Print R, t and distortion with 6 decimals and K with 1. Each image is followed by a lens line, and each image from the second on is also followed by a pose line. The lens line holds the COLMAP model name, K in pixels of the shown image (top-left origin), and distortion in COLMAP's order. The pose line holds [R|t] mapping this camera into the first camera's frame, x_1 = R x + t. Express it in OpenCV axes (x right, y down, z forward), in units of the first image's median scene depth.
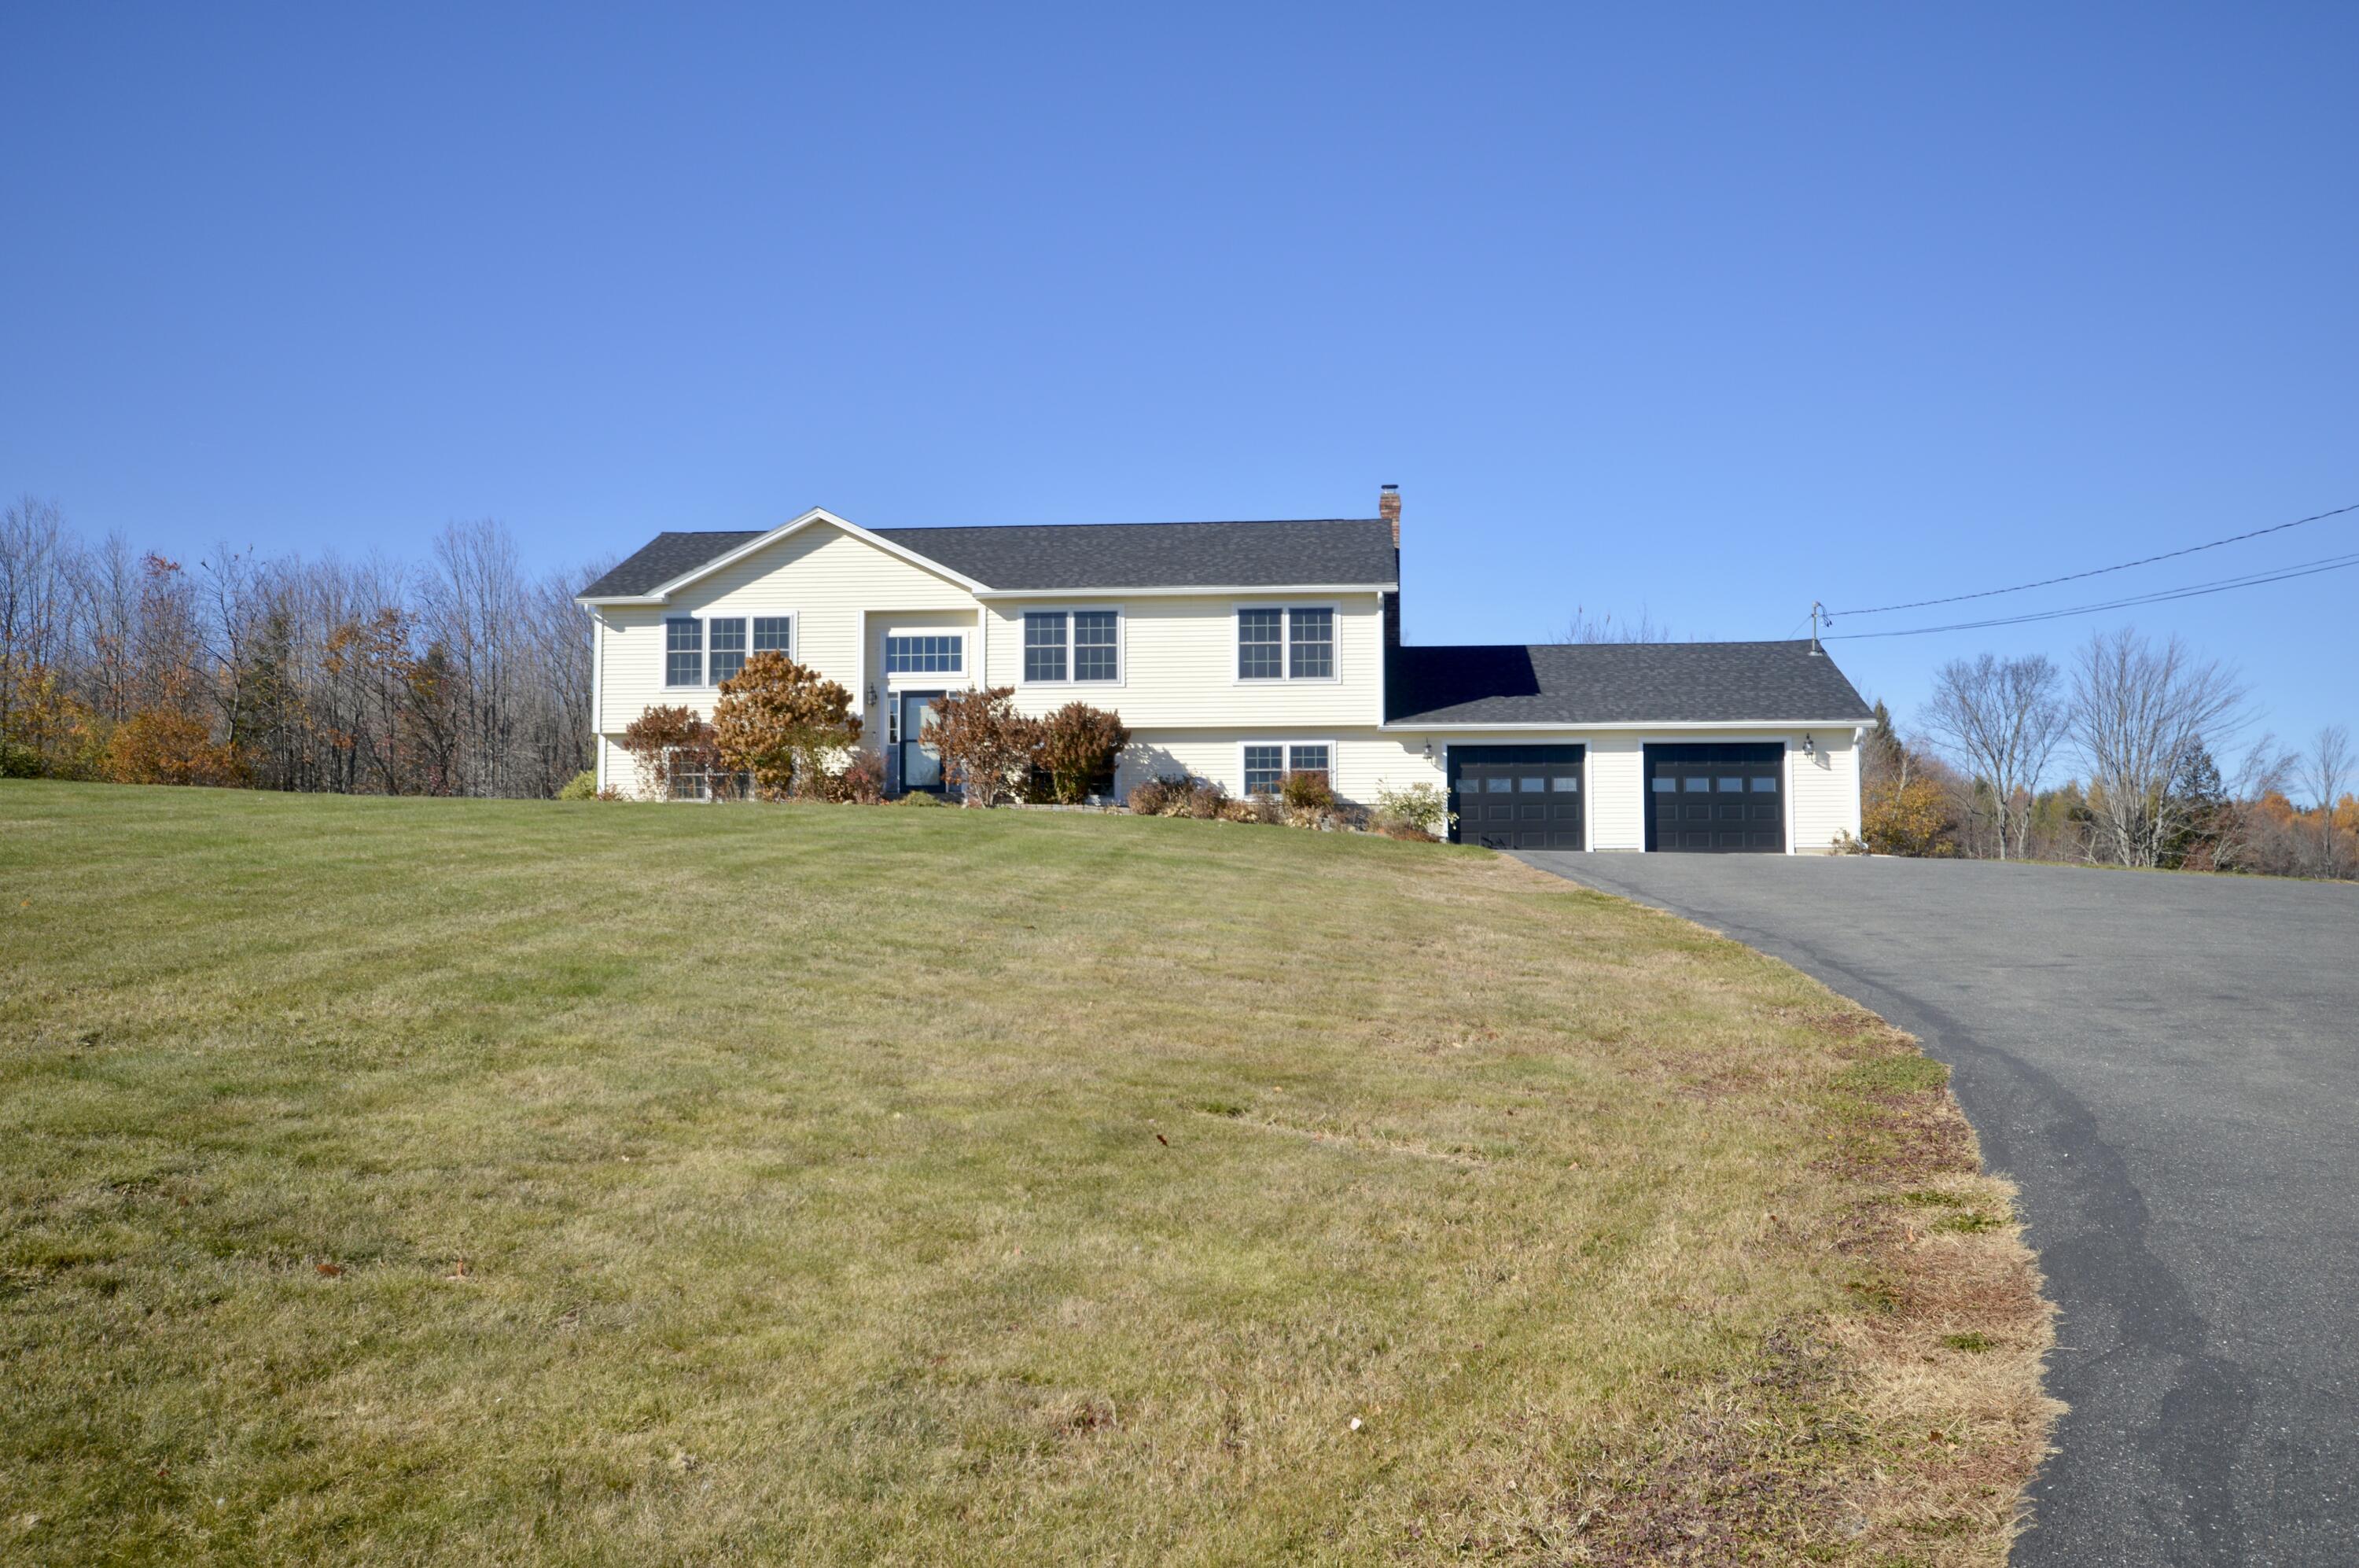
lens RADIAL K [[1904.6, 0, 1176.4], [0, 1904.6, 801.8], [0, 0, 1]] dist [-0.001875, 0.027890]
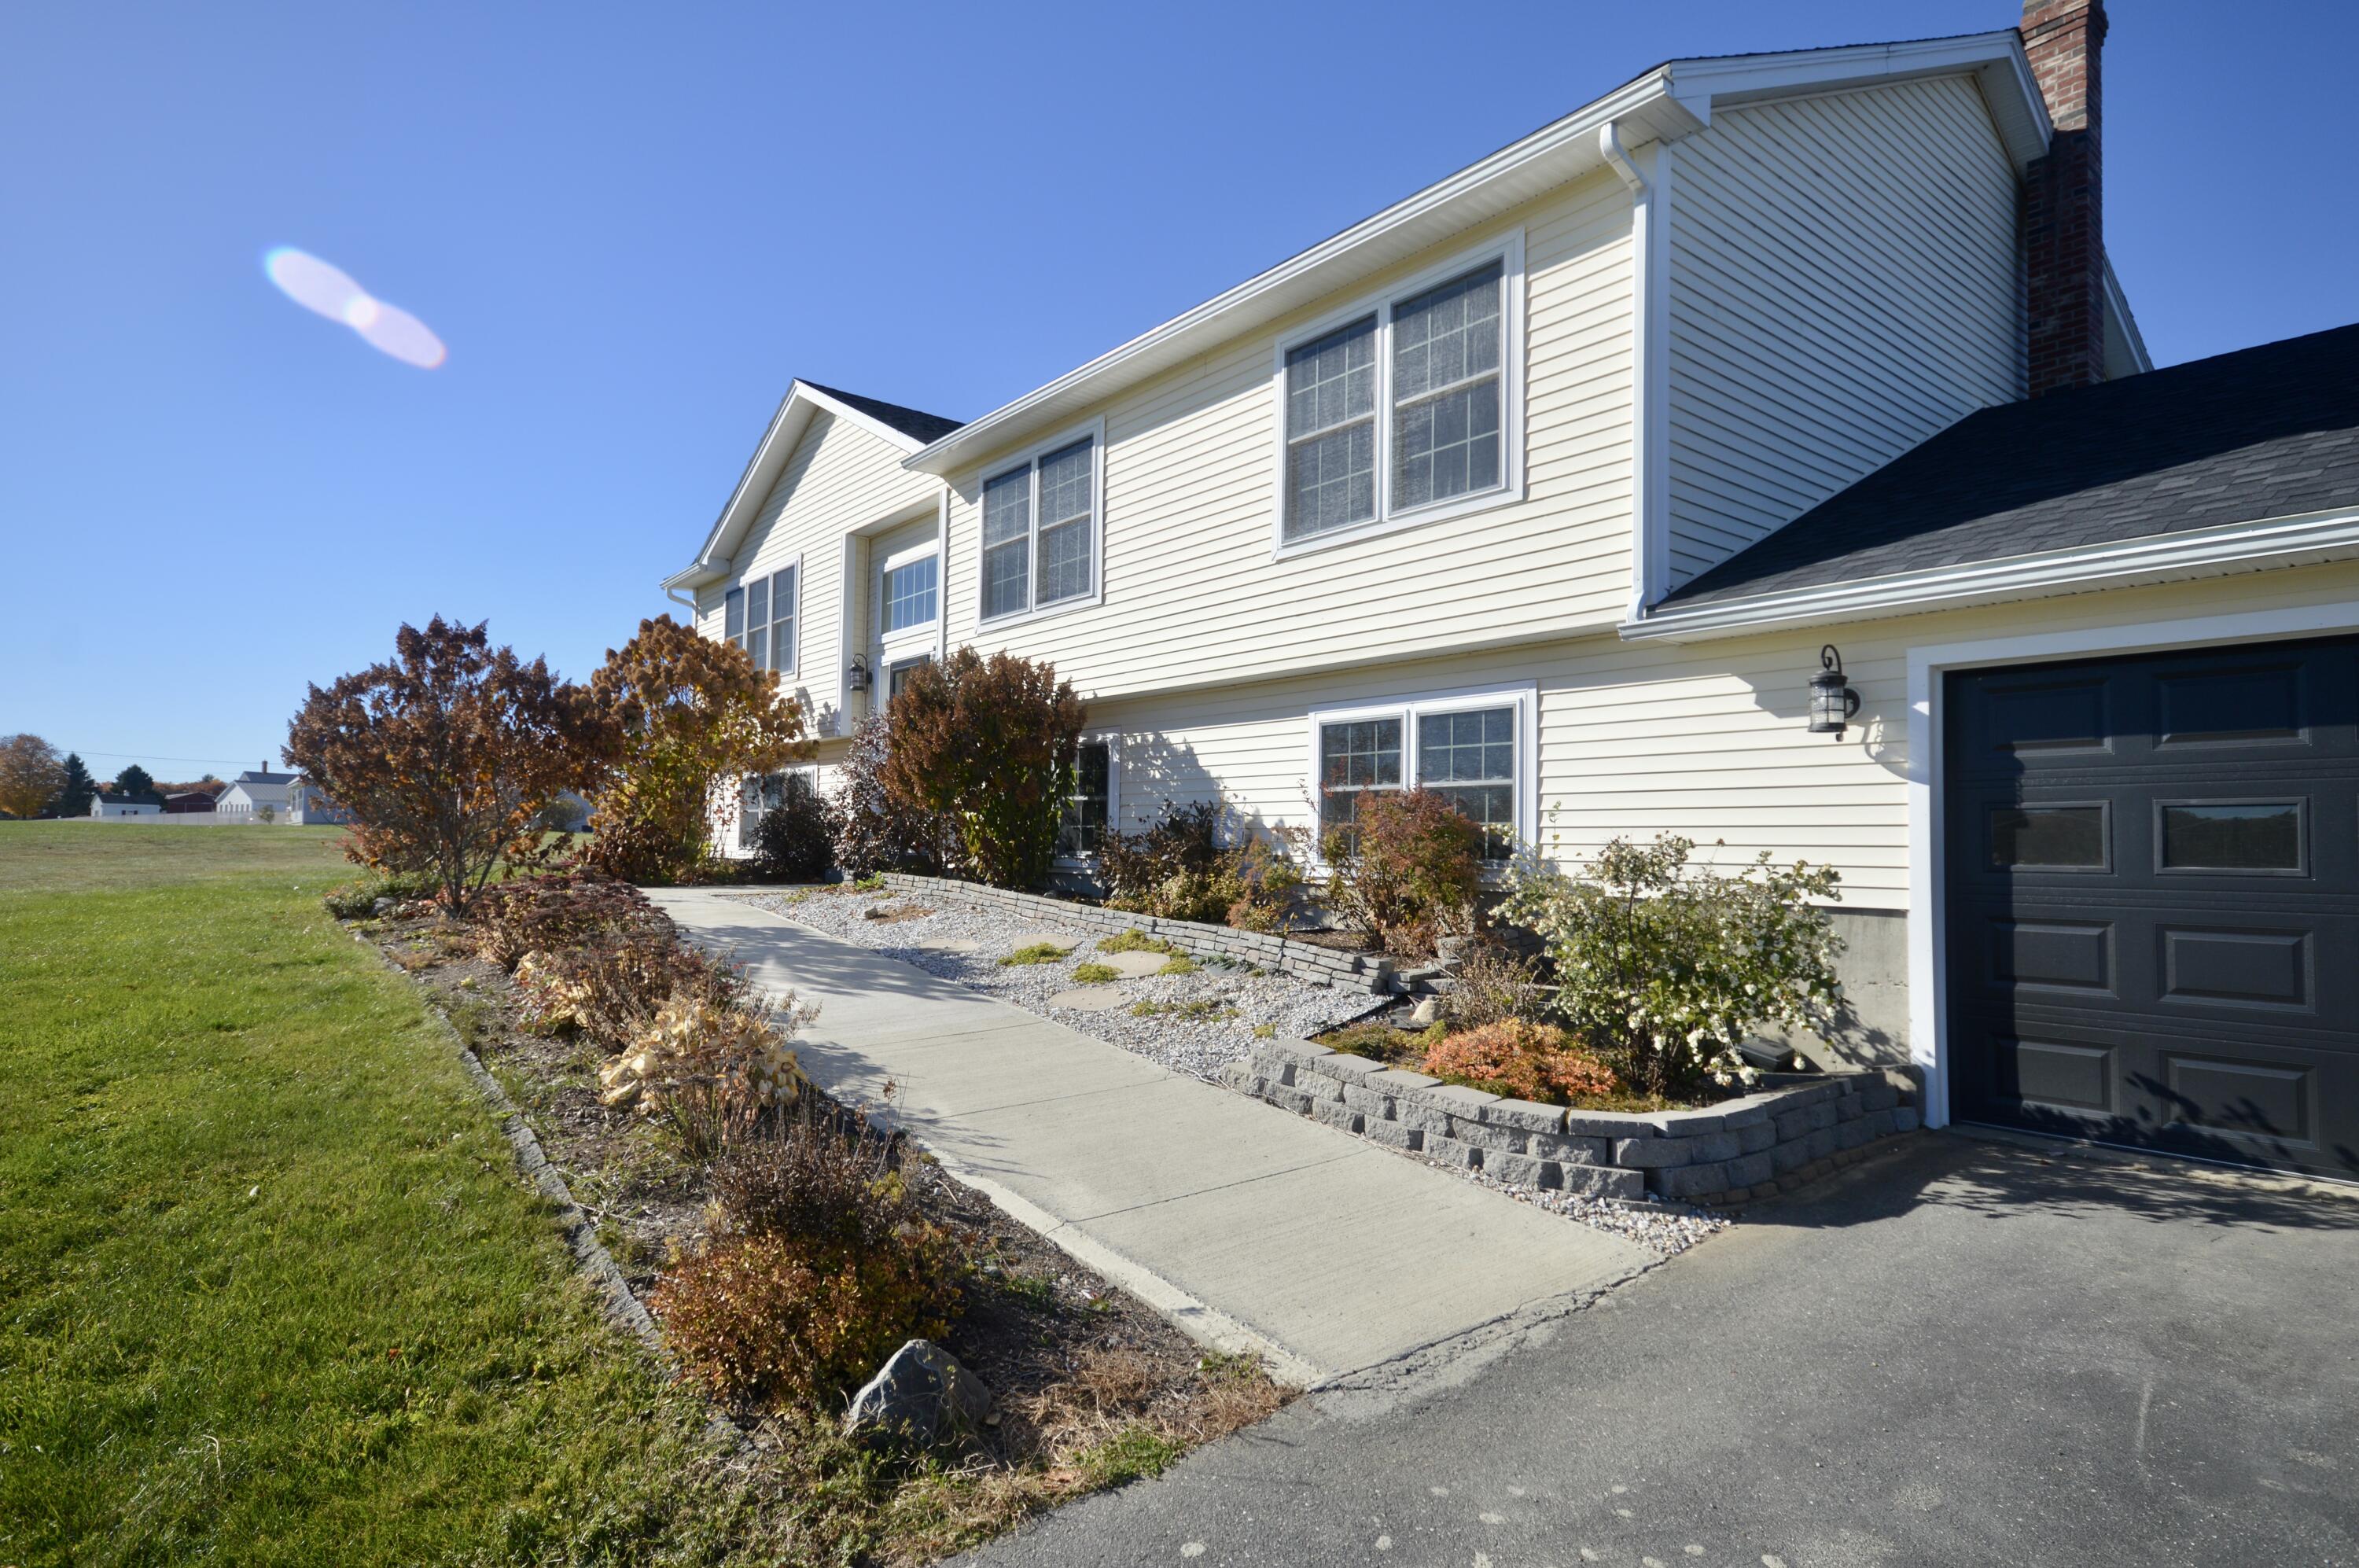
lens RADIAL K [[1227.7, 0, 1175.3], [0, 1227.7, 792.2], [0, 0, 1]] dist [0.018781, -0.000364]
pose [[0.690729, -0.018799, -0.722870, 0.187659], [0.027191, 0.999630, -0.000014, -0.016800], [0.722602, -0.019646, 0.690985, 0.818041]]
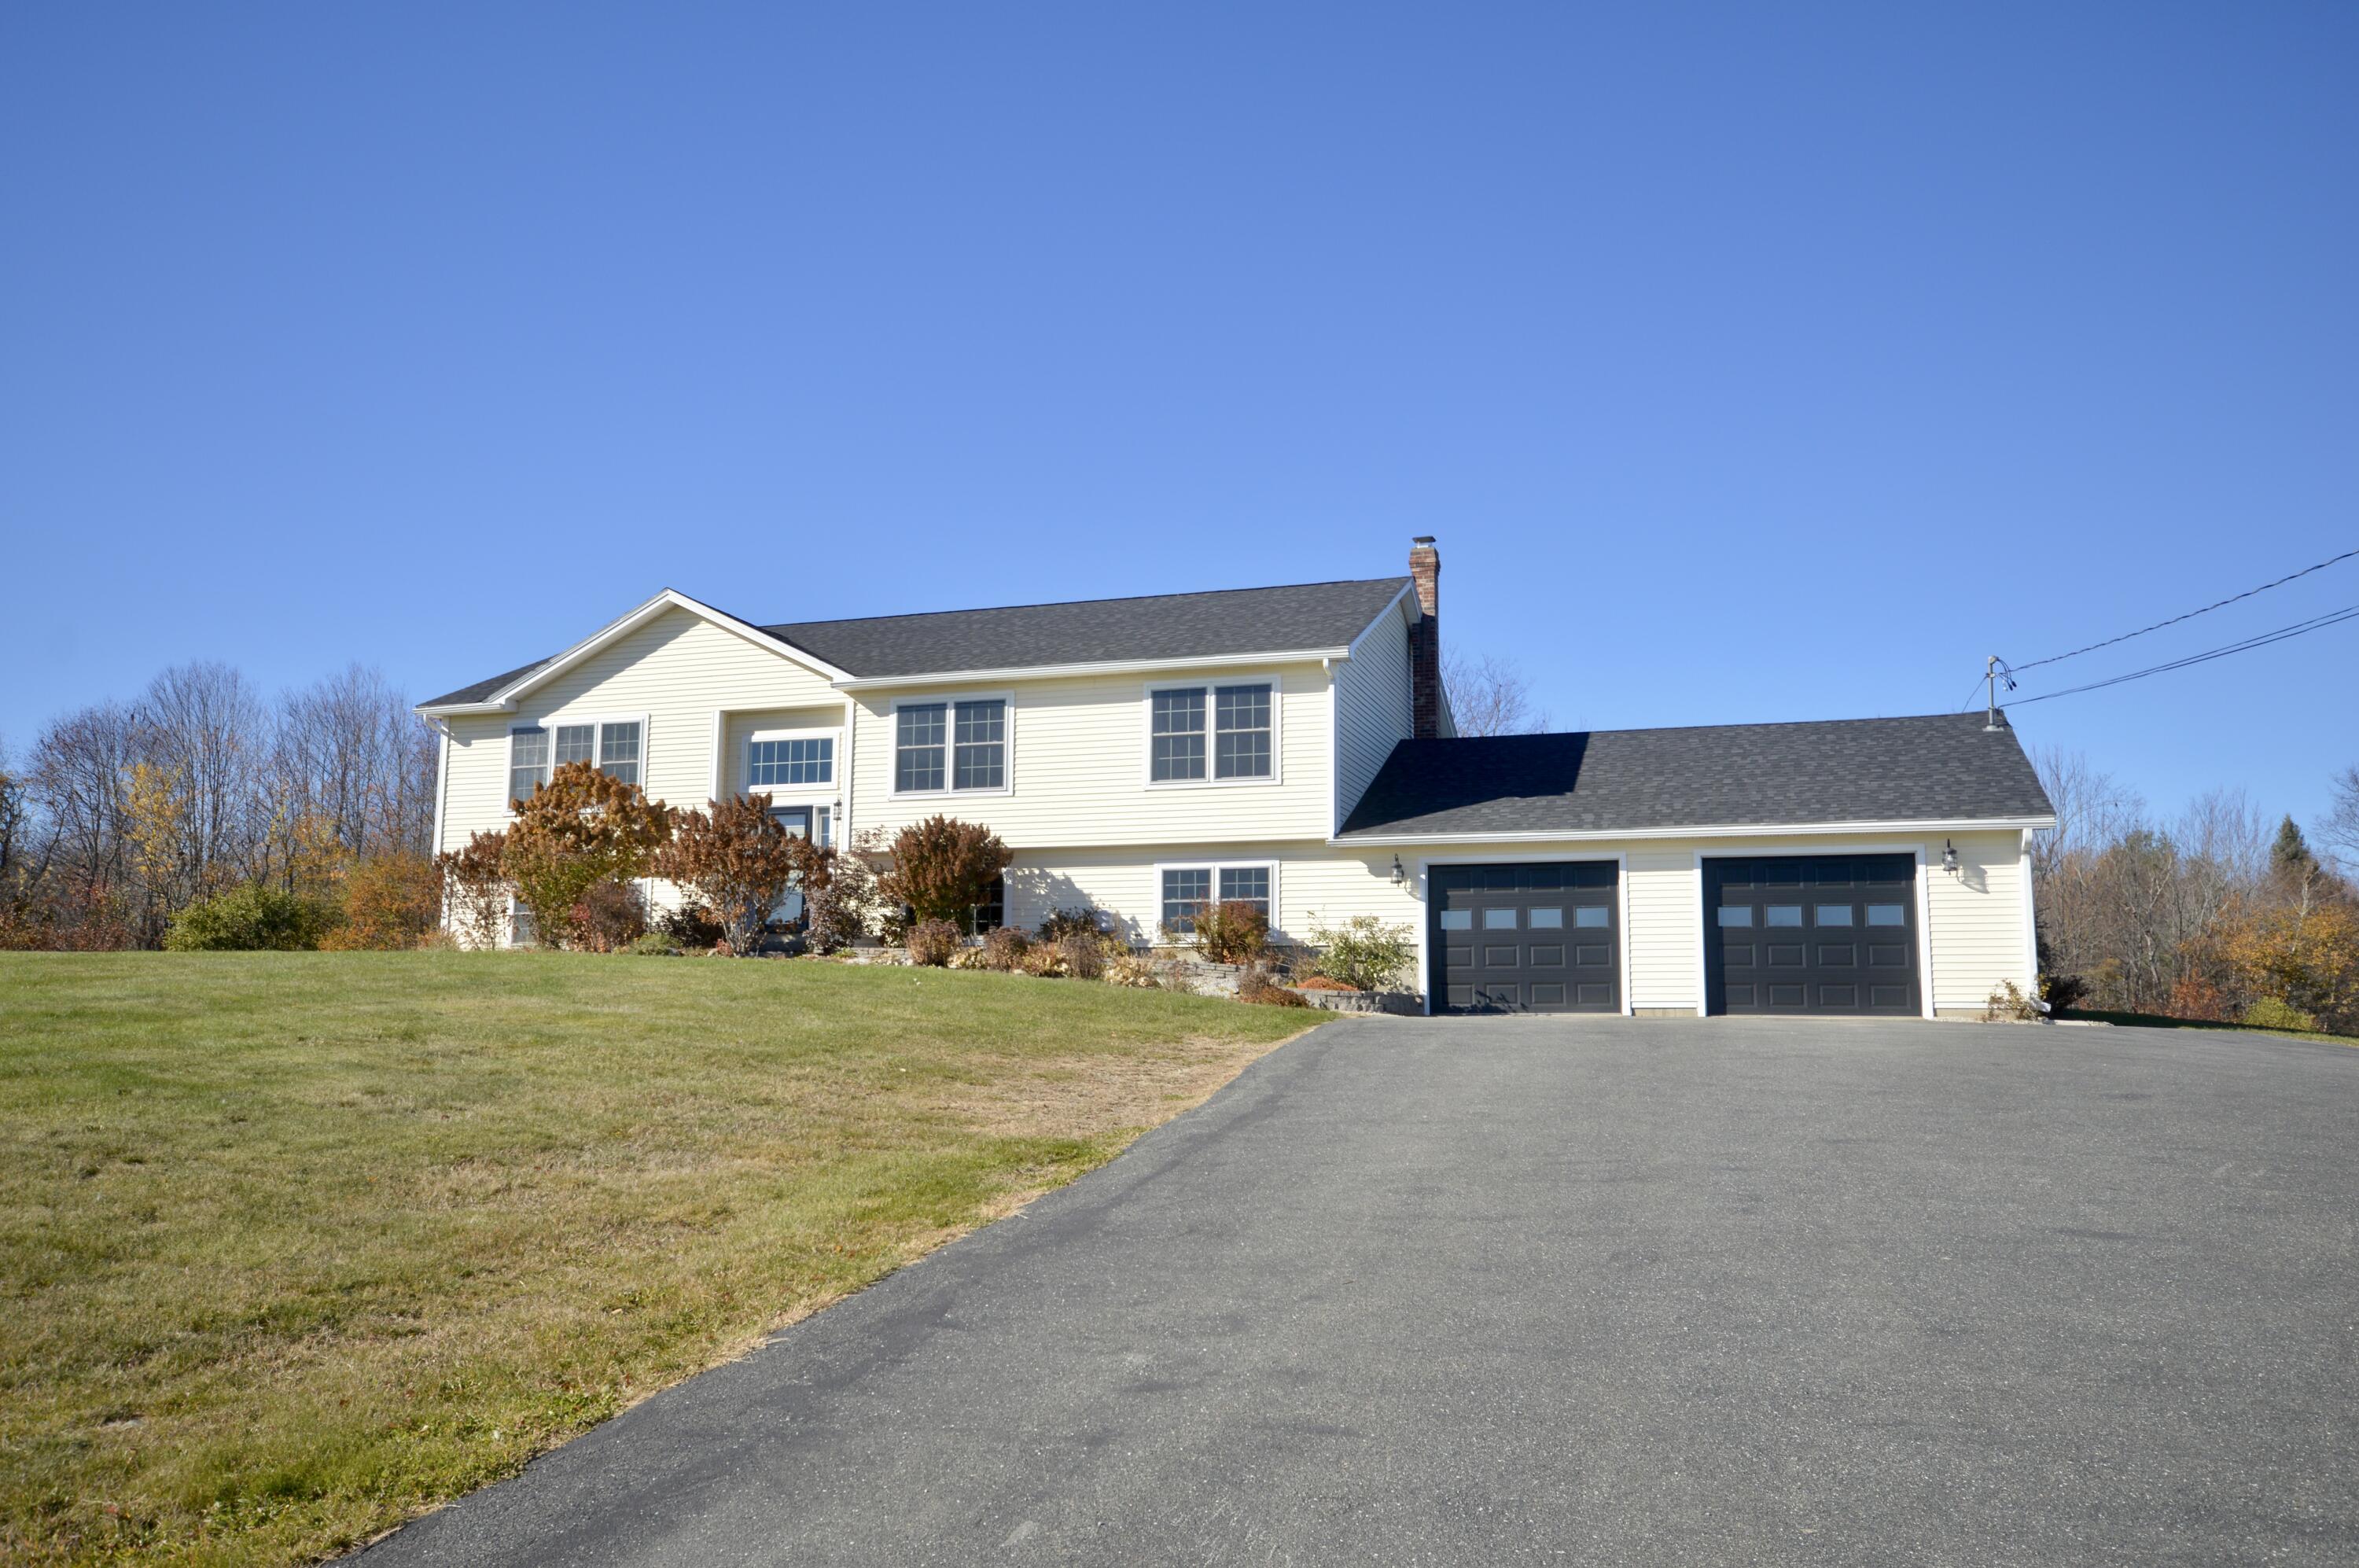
lens RADIAL K [[1755.0, 0, 1170.3], [0, 1755.0, 797.8], [0, 0, 1]] dist [-0.004758, -0.000138]
pose [[0.970956, -0.023192, -0.238133, 0.206544], [0.004414, 0.996858, -0.079085, -0.002391], [0.239219, 0.075737, 0.968007, 0.322109]]
